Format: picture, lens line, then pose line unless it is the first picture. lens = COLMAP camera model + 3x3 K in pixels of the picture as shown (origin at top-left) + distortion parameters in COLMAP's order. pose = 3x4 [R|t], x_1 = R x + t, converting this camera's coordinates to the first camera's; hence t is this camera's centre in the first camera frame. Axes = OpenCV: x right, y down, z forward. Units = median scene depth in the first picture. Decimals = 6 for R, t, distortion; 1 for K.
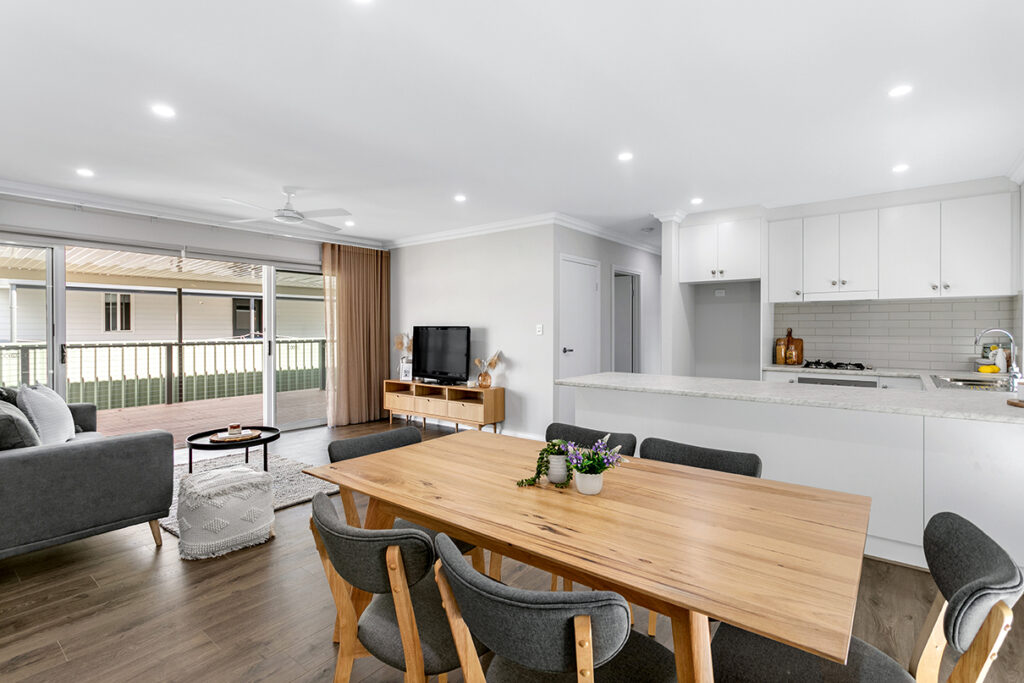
lens RADIAL K [[492.0, 0, 510.5], [0, 492.0, 335.3], [0, 0, 1]] dist [-0.000200, -0.000200]
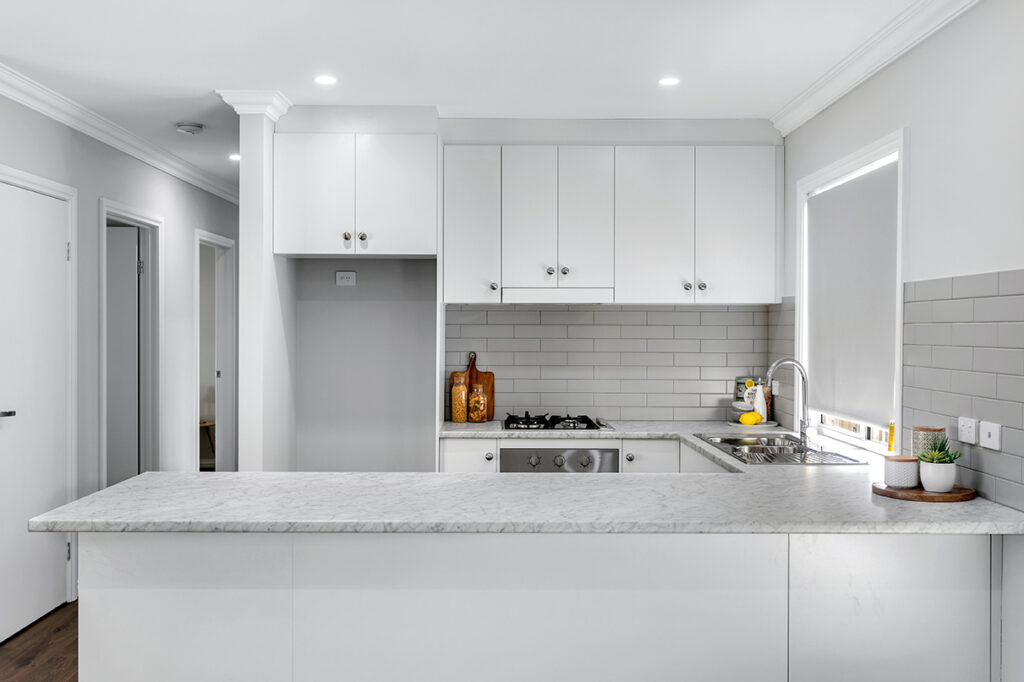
lens RADIAL K [[987.0, 0, 511.8], [0, 987.0, 343.0], [0, 0, 1]] dist [0.006538, 0.000000]
pose [[0.780961, -0.001618, 0.624577, -0.058792], [0.003325, 0.999993, -0.001568, -0.023311], [-0.624571, 0.003301, 0.780961, 0.160404]]
